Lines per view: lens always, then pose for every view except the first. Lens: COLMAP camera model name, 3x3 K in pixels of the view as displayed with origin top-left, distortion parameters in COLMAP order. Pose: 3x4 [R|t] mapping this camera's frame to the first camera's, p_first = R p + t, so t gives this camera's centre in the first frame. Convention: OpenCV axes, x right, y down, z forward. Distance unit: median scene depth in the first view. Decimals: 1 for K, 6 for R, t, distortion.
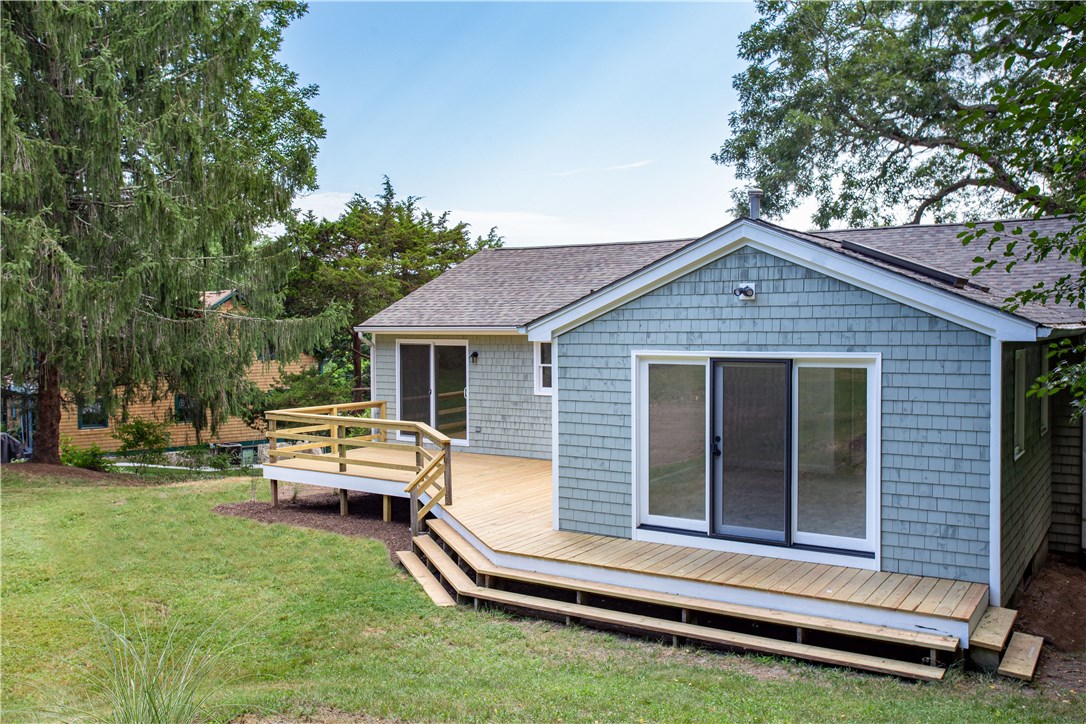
lens RADIAL K [[958.3, 0, 545.4], [0, 958.3, 356.0], [0, 0, 1]] dist [-0.011903, -0.000760]
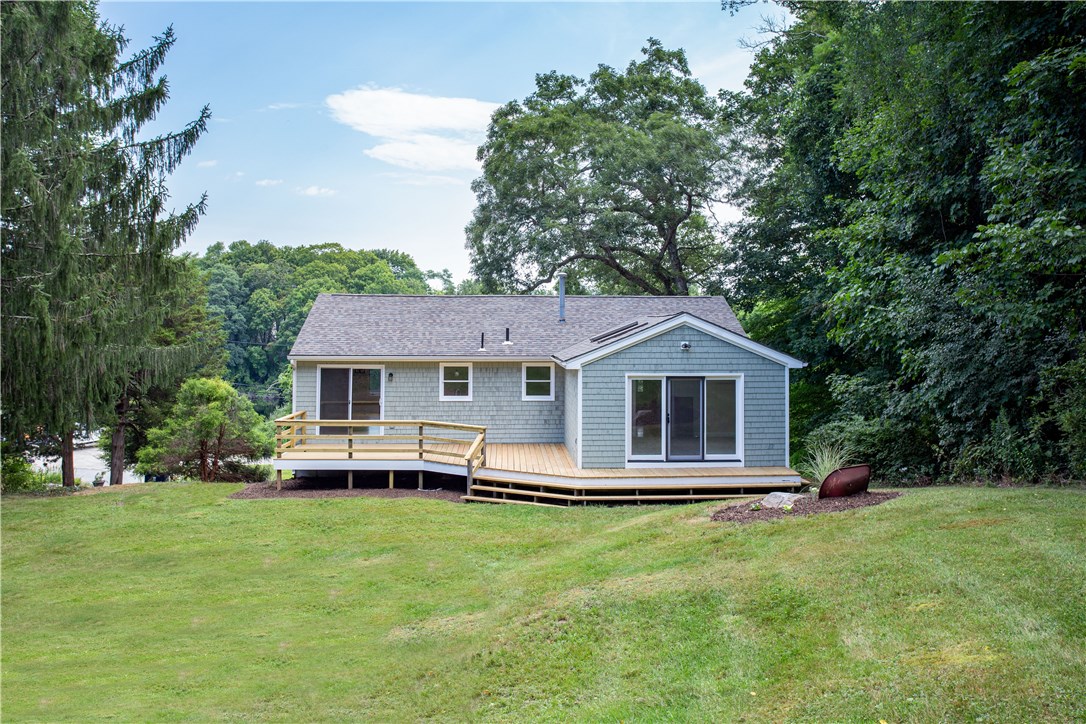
lens RADIAL K [[958.3, 0, 574.2], [0, 958.3, 302.1], [0, 0, 1]] dist [-0.011903, -0.000760]
pose [[0.795471, 0.027166, 0.605382, -1.279194], [0.011631, 0.998126, -0.060073, -0.037162], [-0.605880, 0.054828, 0.793665, -0.569258]]
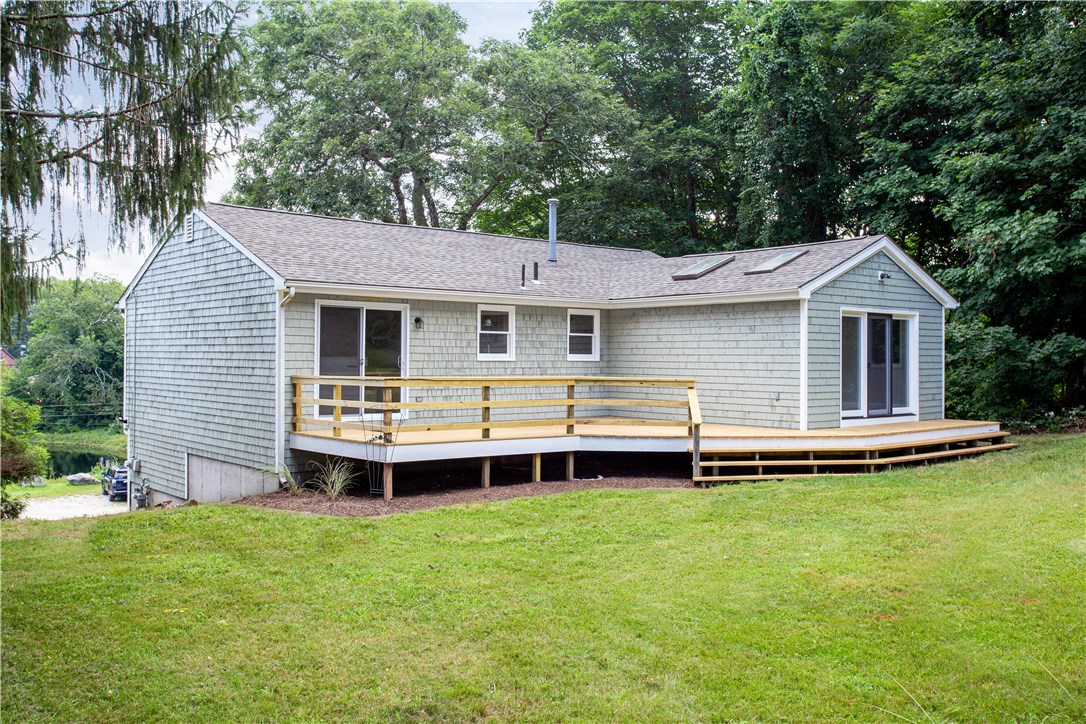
lens RADIAL K [[958.3, 0, 541.4], [0, 958.3, 365.6], [0, 0, 1]] dist [-0.011903, -0.000760]
pose [[0.293946, 0.002453, 0.955819, -1.639708], [0.027552, 0.999559, -0.011038, 0.099493], [-0.955425, 0.029579, 0.293749, 1.057730]]
